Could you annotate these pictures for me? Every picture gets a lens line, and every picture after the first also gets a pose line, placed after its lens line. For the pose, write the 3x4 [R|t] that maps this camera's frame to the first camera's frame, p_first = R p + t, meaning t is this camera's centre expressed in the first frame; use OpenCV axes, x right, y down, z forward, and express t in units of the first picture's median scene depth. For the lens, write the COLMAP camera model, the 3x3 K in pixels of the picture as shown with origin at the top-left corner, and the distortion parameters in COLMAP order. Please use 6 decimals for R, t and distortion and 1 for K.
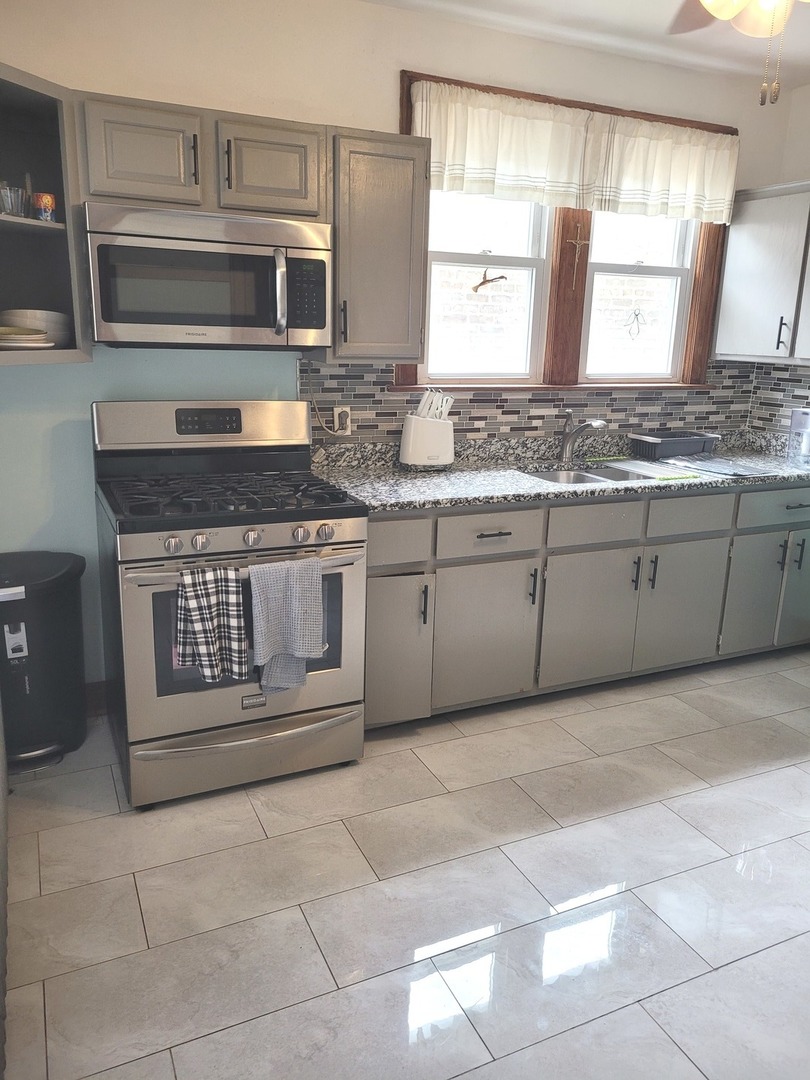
lens RADIAL K [[815.6, 0, 406.9], [0, 815.6, 541.2], [0, 0, 1]] dist [0.038142, -0.020487]
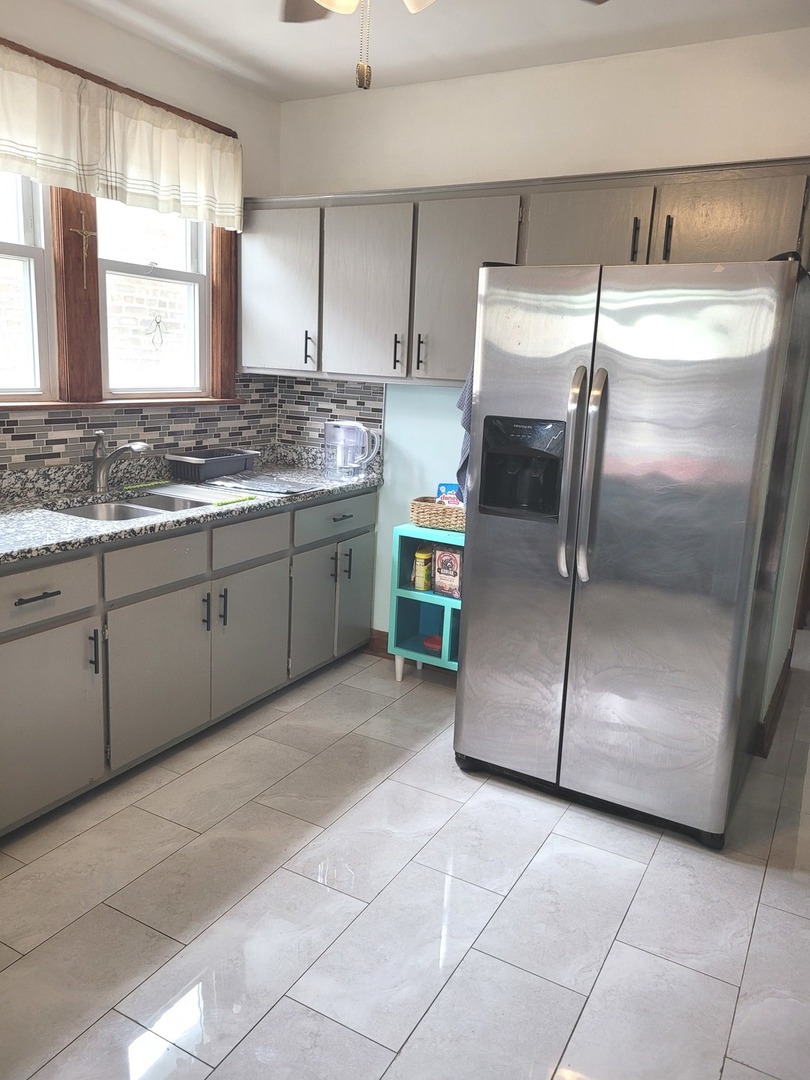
lens RADIAL K [[815.6, 0, 406.6], [0, 815.6, 535.5], [0, 0, 1]] dist [0.038142, -0.020487]
pose [[0.811201, -0.113601, 0.573626, -0.040987], [0.124332, 0.992026, 0.020636, -0.032613], [-0.571396, 0.054580, 0.818857, 0.135798]]
